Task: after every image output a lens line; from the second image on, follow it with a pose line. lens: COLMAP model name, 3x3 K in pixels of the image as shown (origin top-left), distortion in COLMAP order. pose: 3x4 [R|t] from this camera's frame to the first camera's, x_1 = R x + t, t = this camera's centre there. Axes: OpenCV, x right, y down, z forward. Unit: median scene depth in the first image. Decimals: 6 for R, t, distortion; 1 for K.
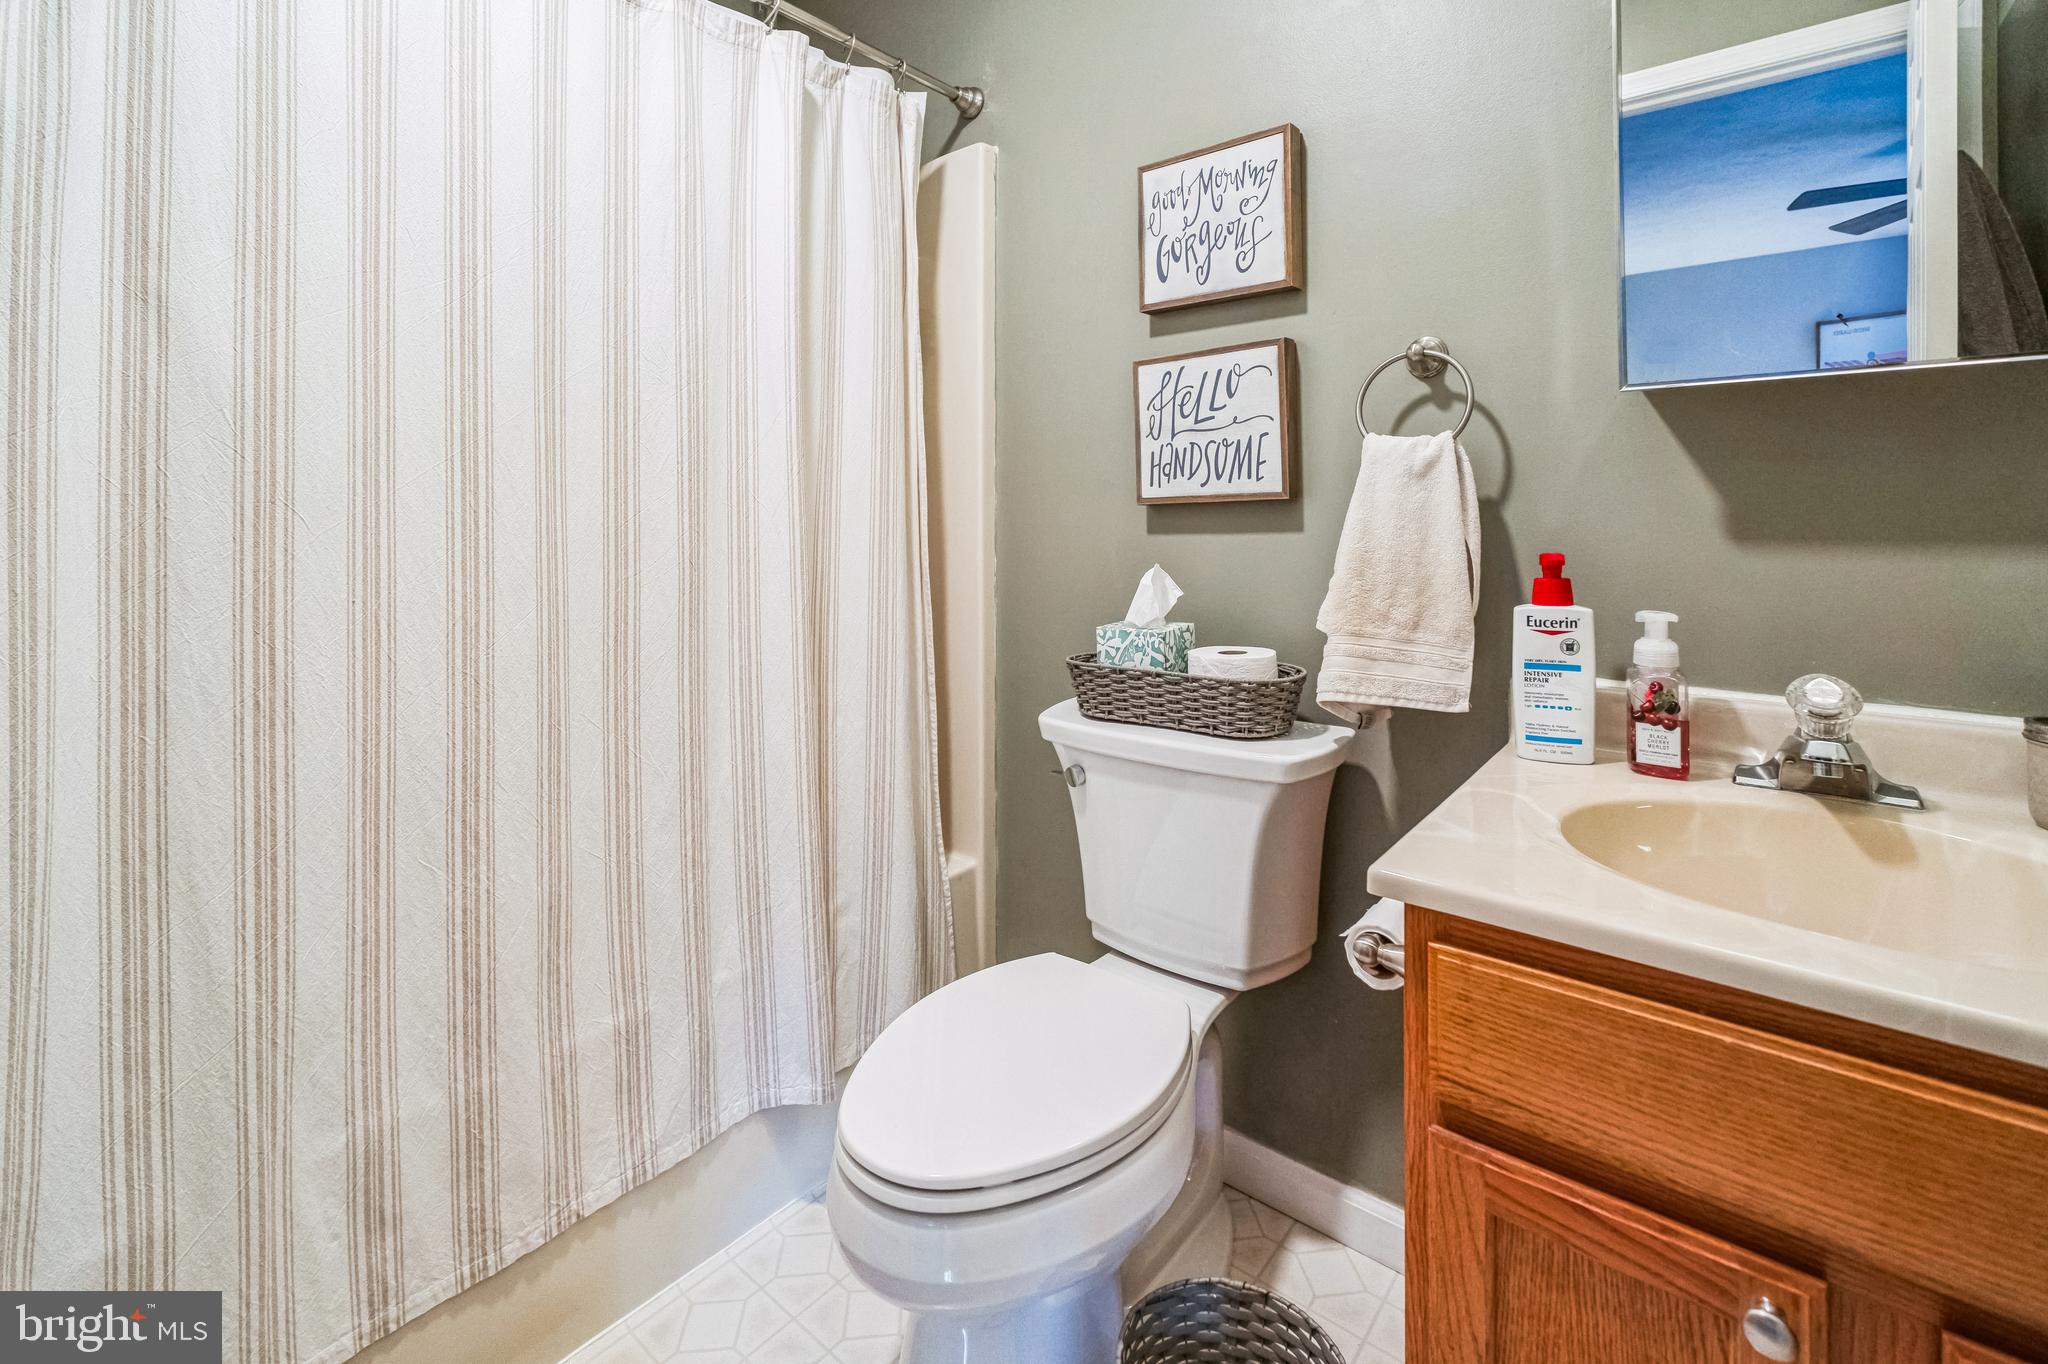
lens RADIAL K [[893.6, 0, 1057.7], [0, 893.6, 509.7], [0, 0, 1]] dist [-0.007738, 0.001376]
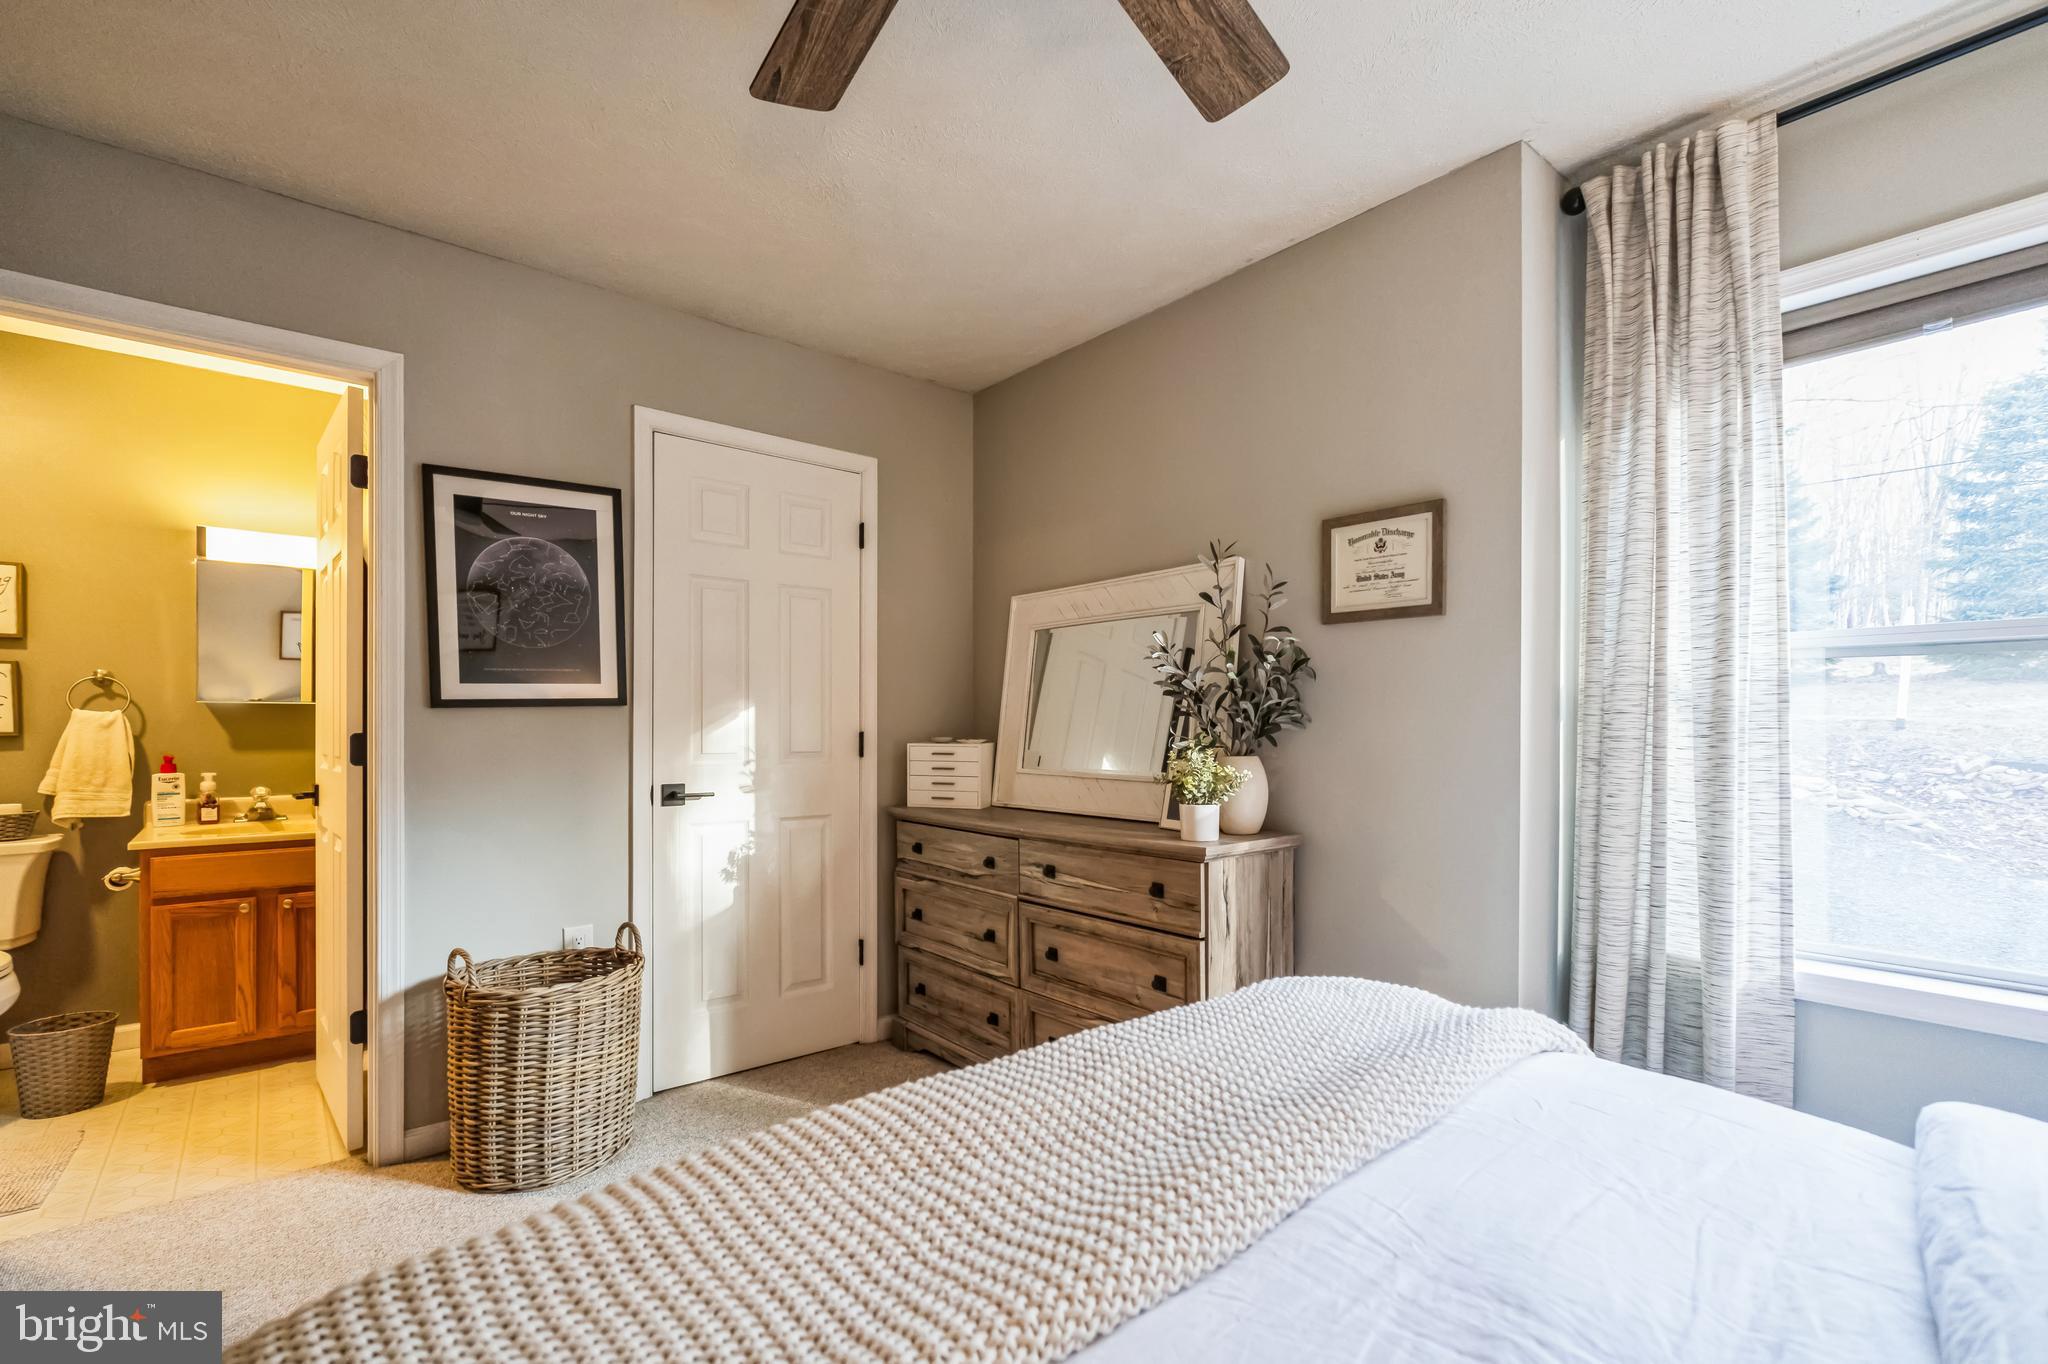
lens RADIAL K [[893.6, 0, 1016.2], [0, 893.6, 730.9], [0, 0, 1]] dist [-0.007738, 0.001376]
pose [[0.183450, 0.003634, 0.983022, -1.392592], [-0.006867, 0.999974, -0.002415, -0.033553], [-0.983005, -0.006307, 0.183470, -1.752728]]
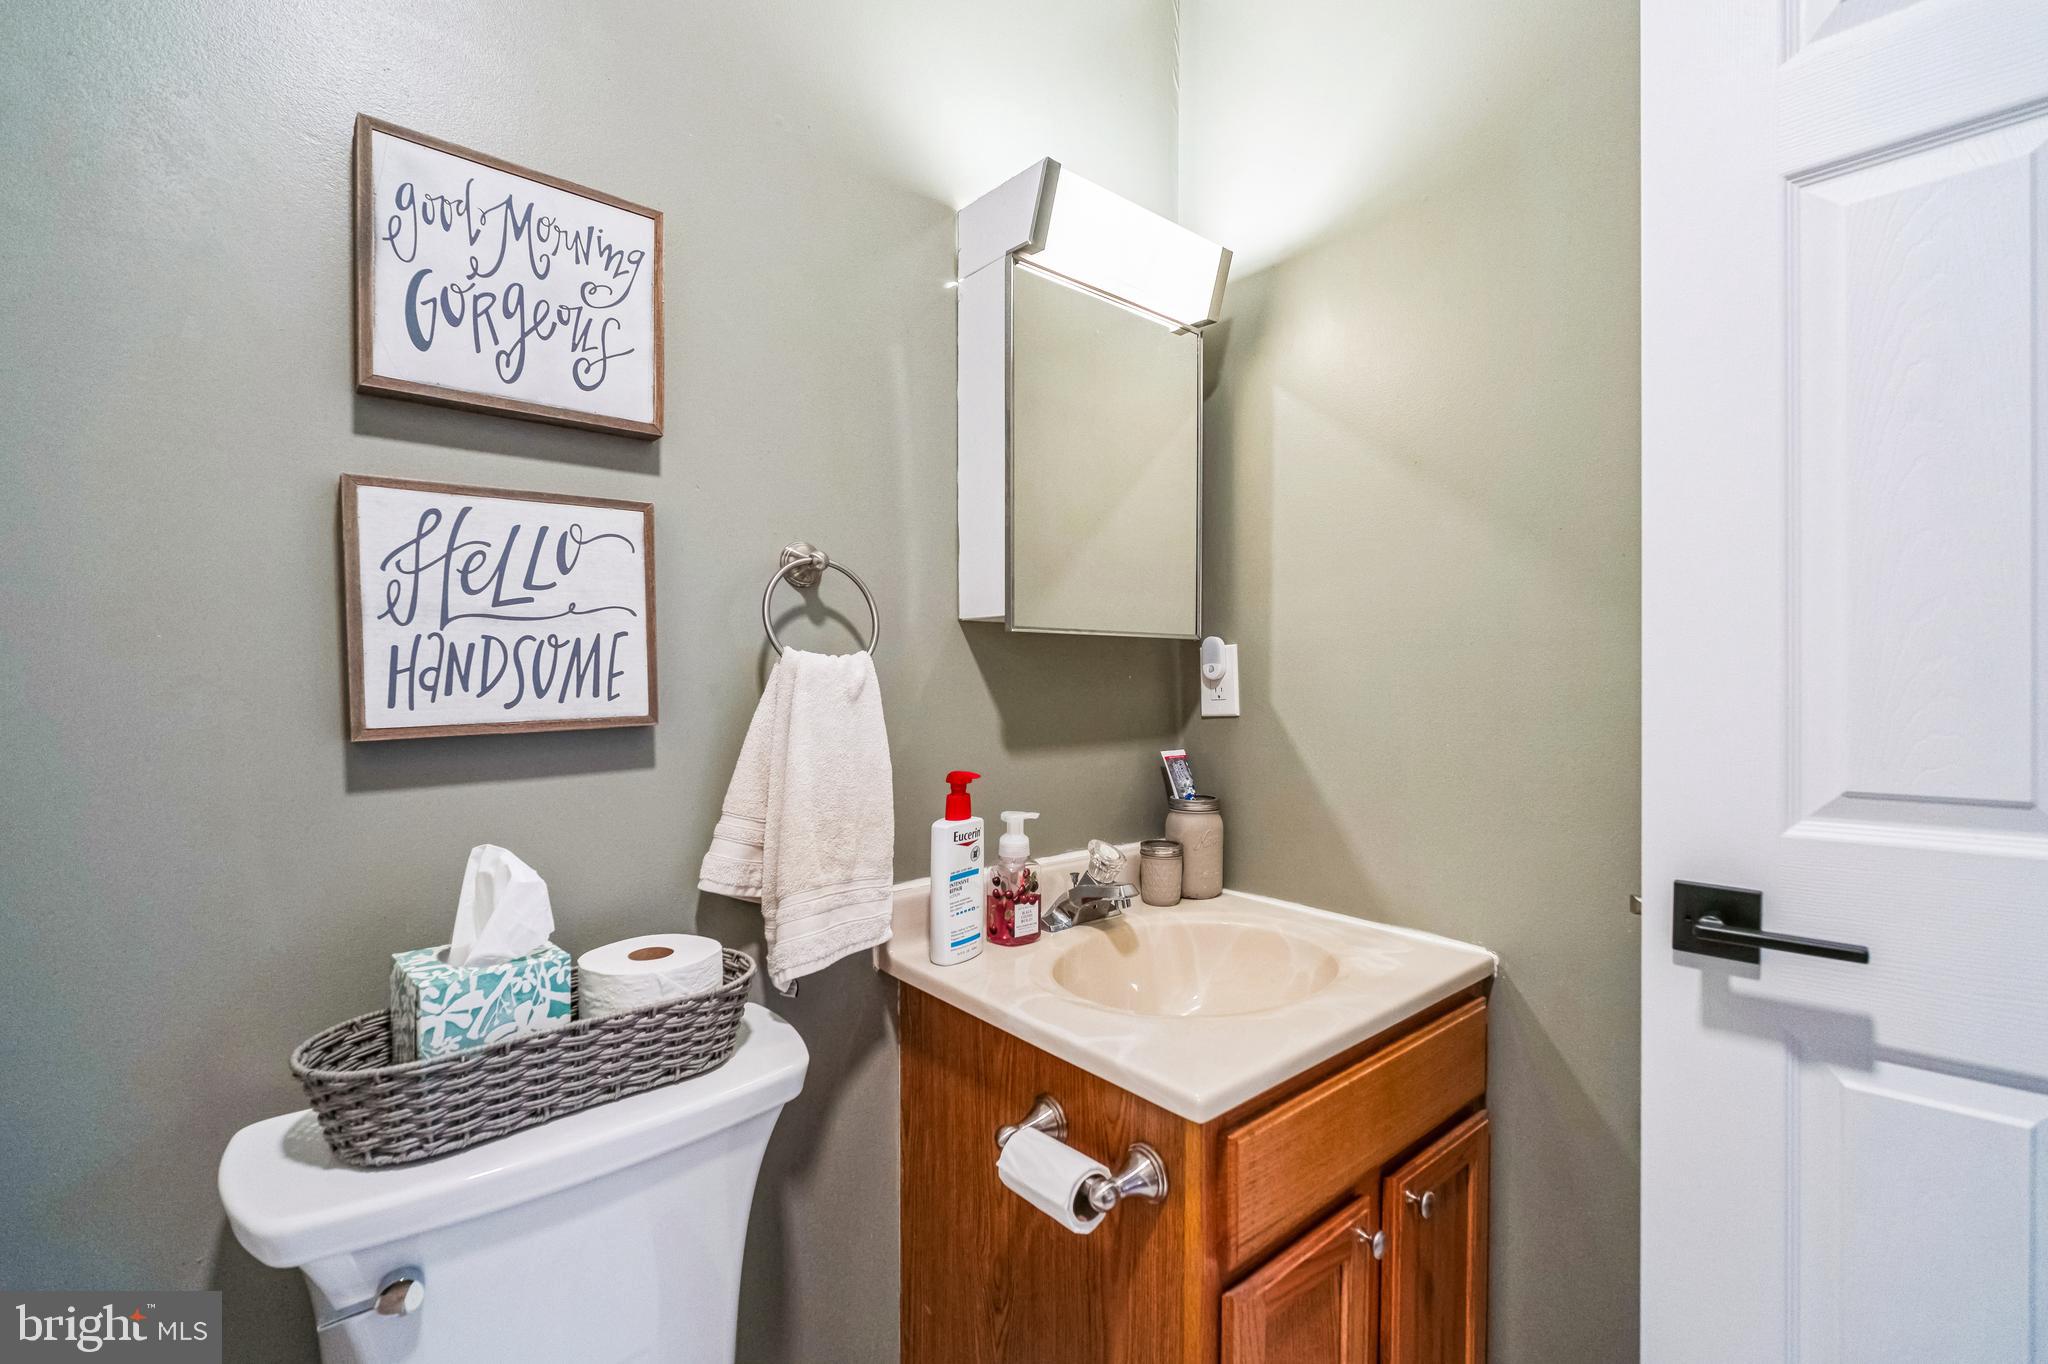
lens RADIAL K [[893.6, 0, 1026.7], [0, 893.6, 695.7], [0, 0, 1]] dist [-0.007738, 0.001376]
pose [[0.189973, -0.010619, 0.981732, -0.397710], [-0.003929, 0.999925, 0.011576, -0.045374], [-0.981781, -0.006056, 0.189917, 0.553232]]
